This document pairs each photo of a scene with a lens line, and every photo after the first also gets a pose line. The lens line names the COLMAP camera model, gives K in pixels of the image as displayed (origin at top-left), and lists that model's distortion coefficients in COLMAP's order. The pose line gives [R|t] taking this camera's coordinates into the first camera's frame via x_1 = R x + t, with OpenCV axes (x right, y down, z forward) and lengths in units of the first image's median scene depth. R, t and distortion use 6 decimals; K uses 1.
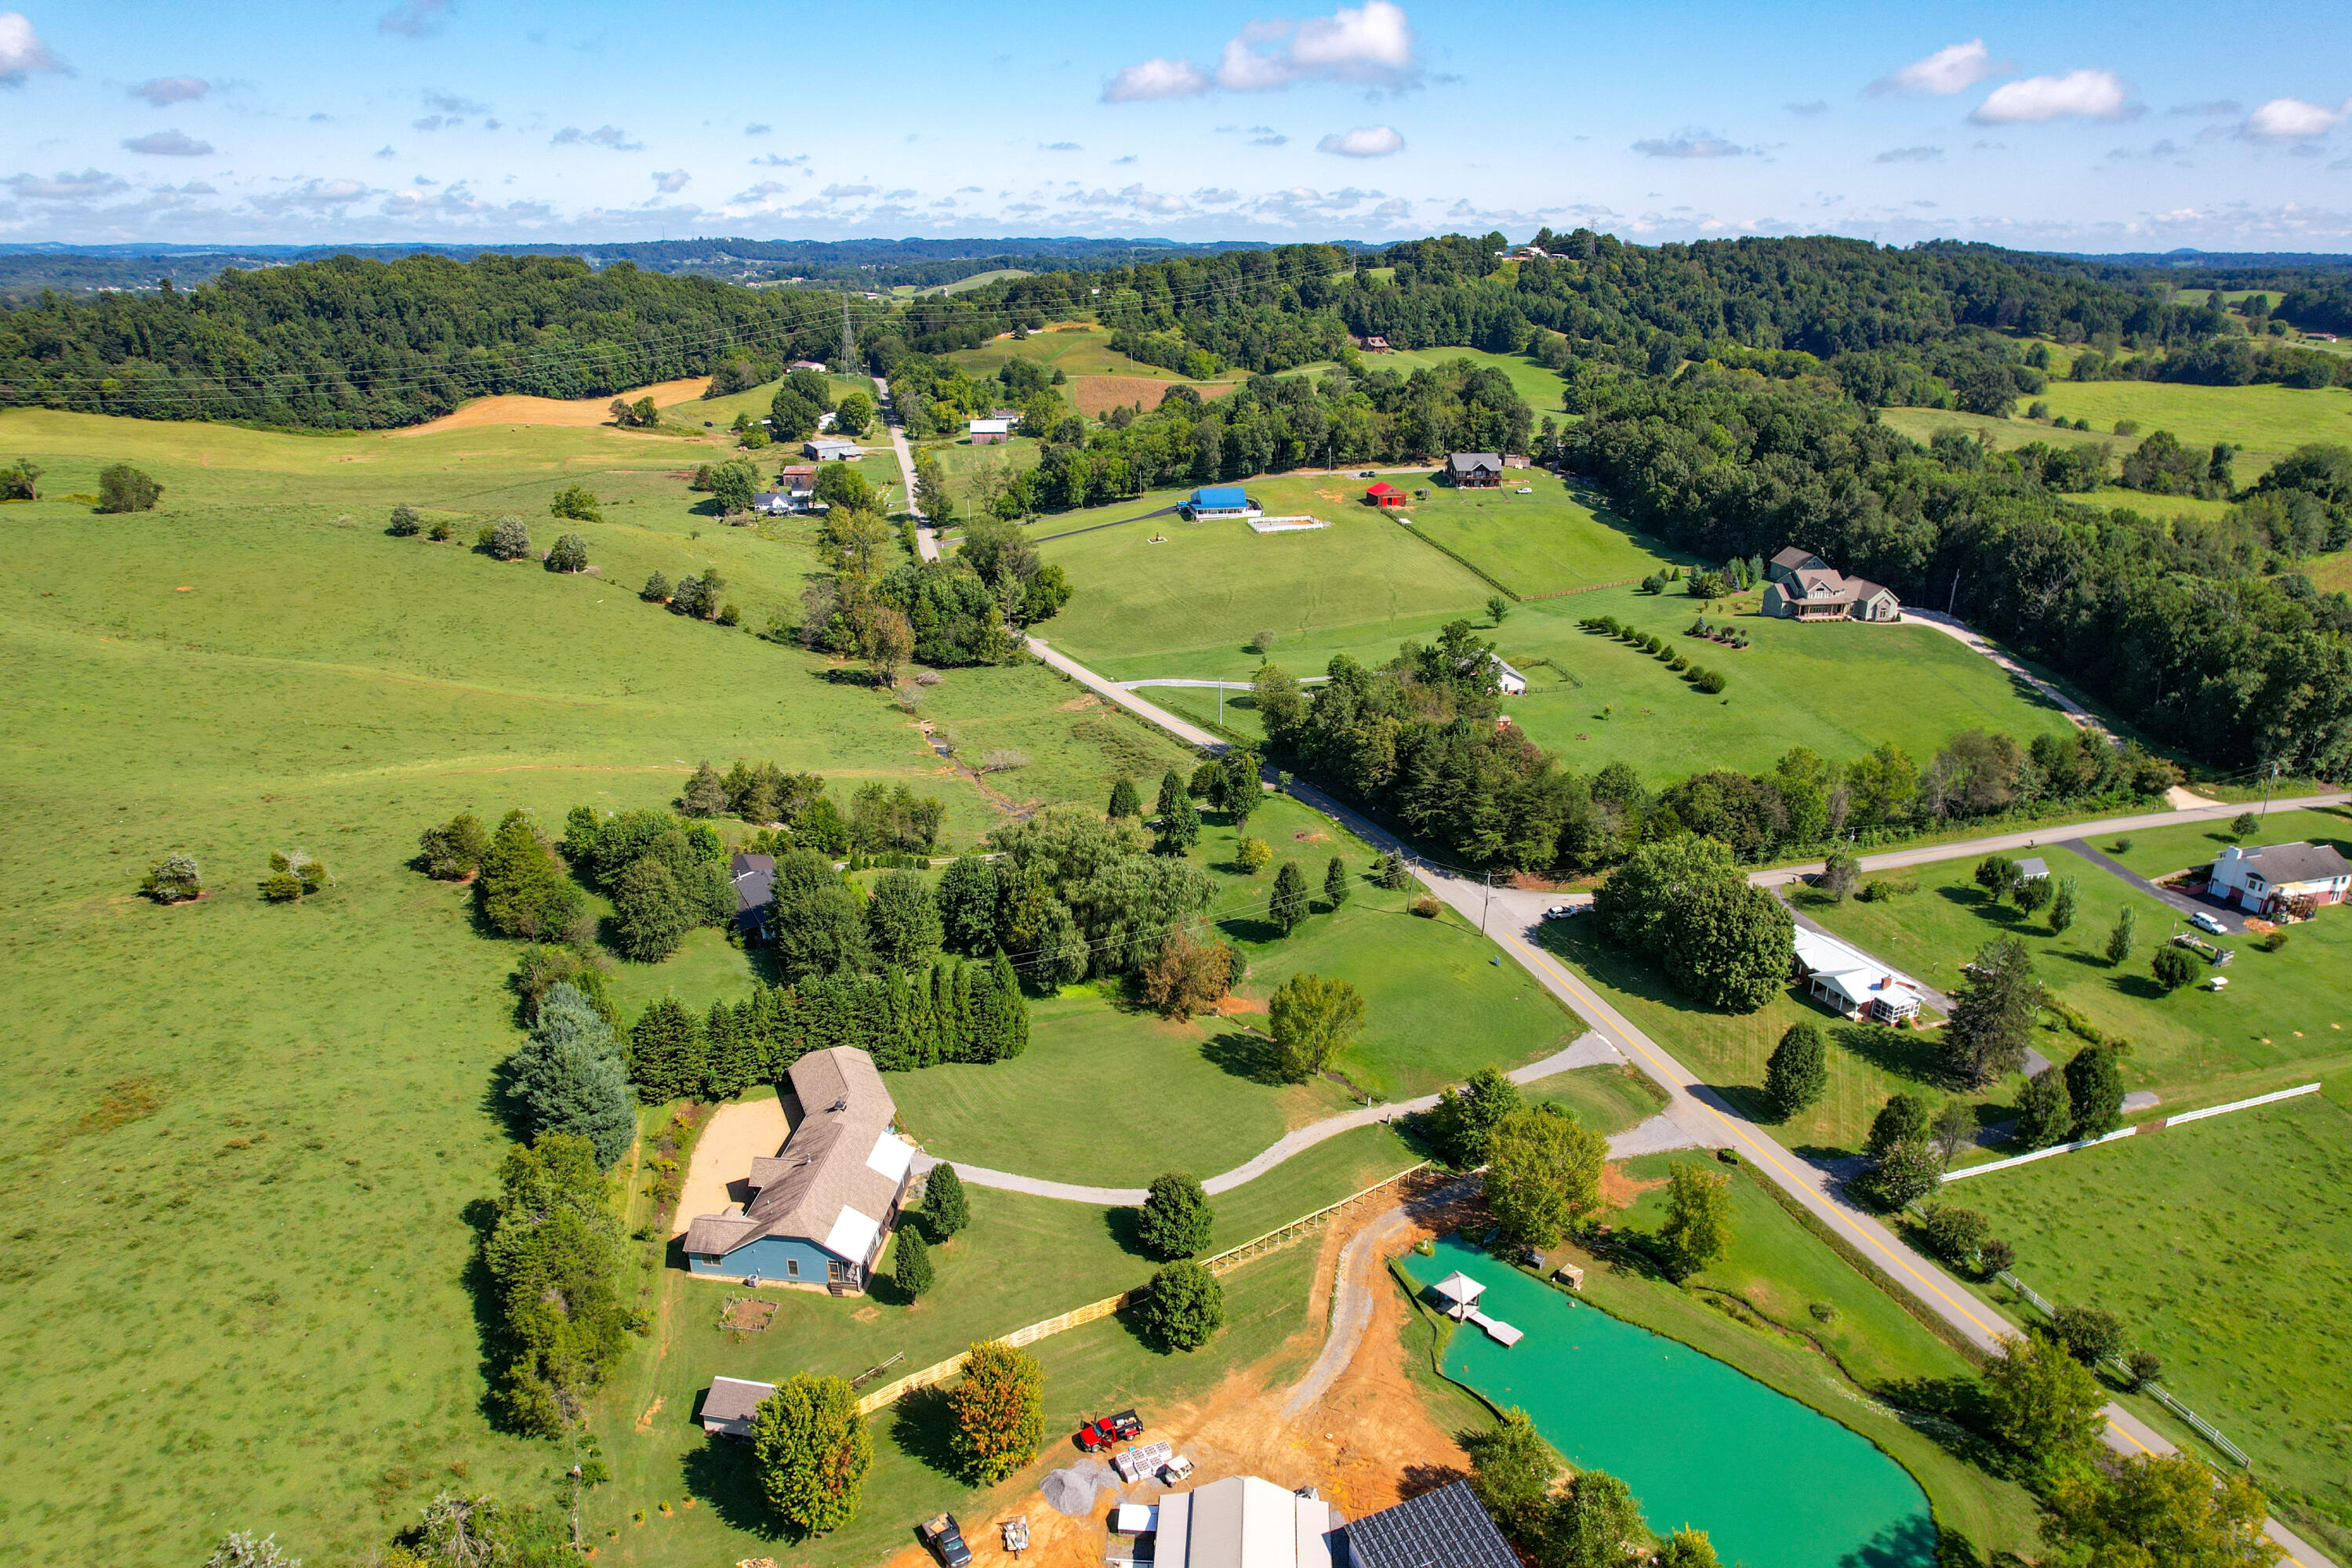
lens RADIAL K [[1505.2, 0, 1178.1], [0, 1505.2, 792.4], [0, 0, 1]] dist [-0.082046, 0.073264]
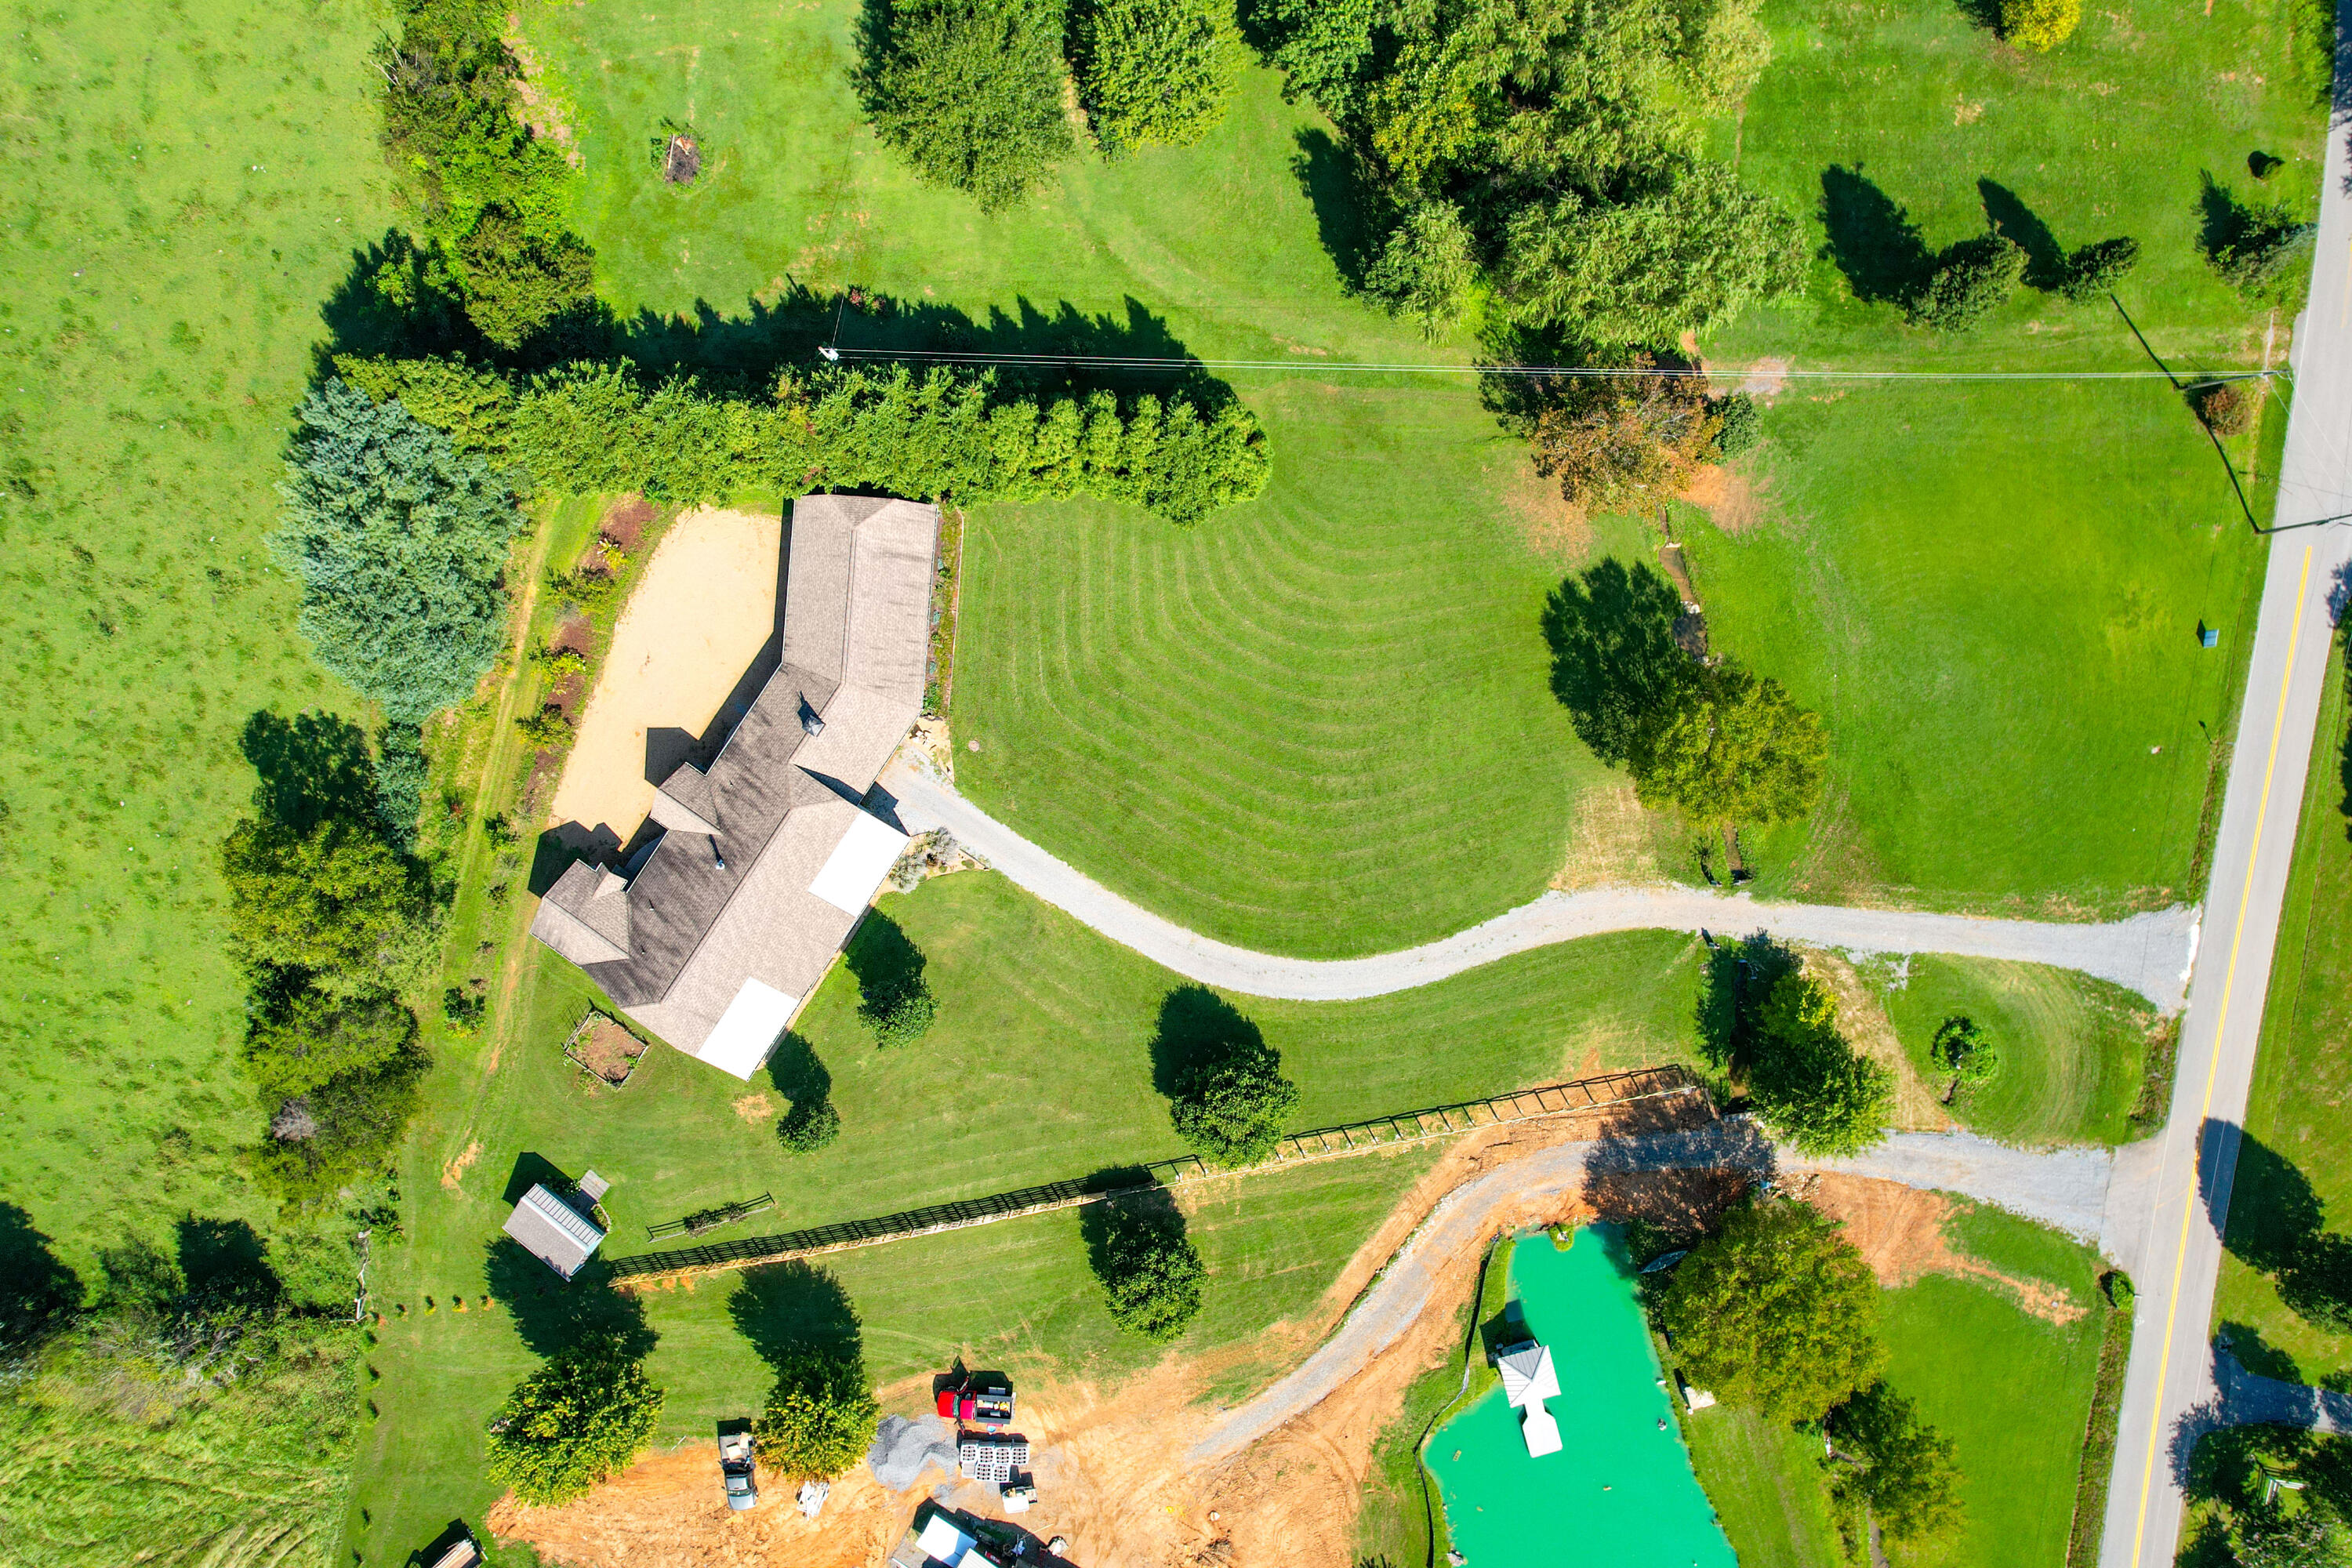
lens RADIAL K [[1505.2, 0, 1178.6], [0, 1505.2, 788.7], [0, 0, 1]] dist [-0.082046, 0.073264]
pose [[0.879146, 0.476551, 0.000748, -0.040499], [-0.163565, 0.300272, 0.939725, -0.169669], [0.447603, -0.826278, 0.341930, 0.390306]]
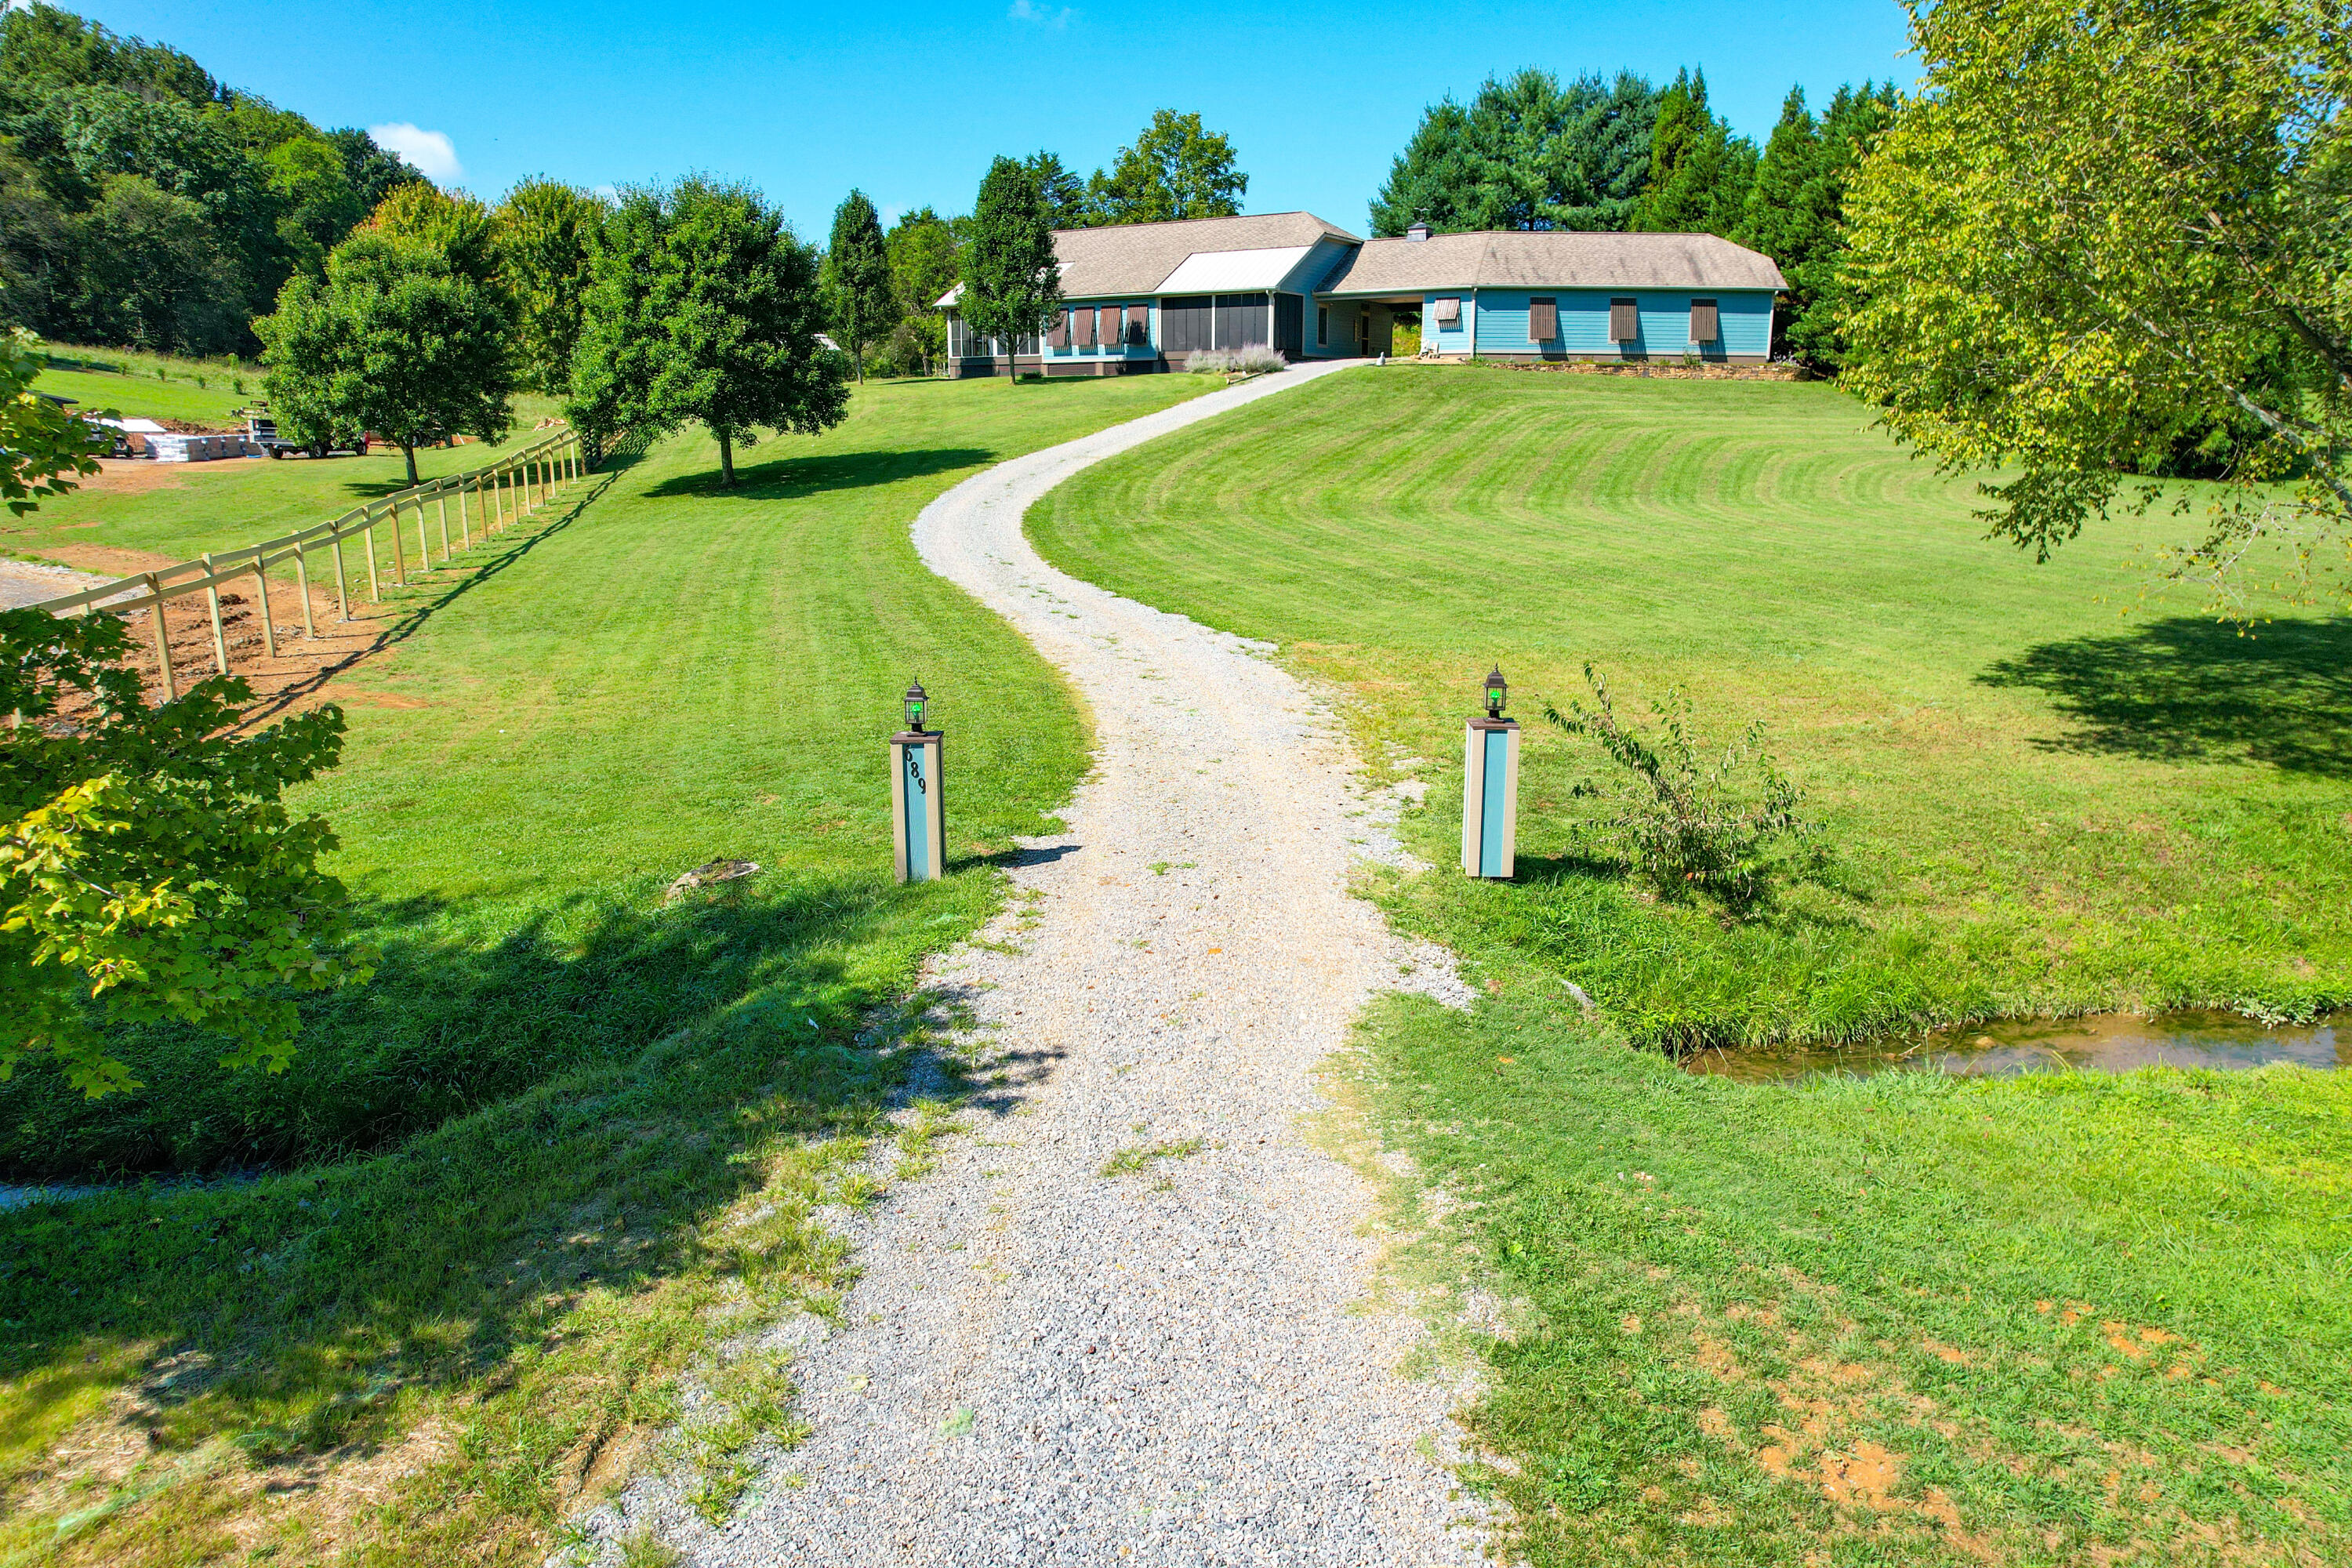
lens RADIAL K [[1505.2, 0, 1173.9], [0, 1505.2, 798.5], [0, 0, 1]] dist [-0.082046, 0.073264]
pose [[-0.449762, 0.212777, -0.867433, 0.099550], [-0.309861, 0.873714, 0.374980, 0.099012], [0.837676, 0.437435, -0.327032, 0.535023]]
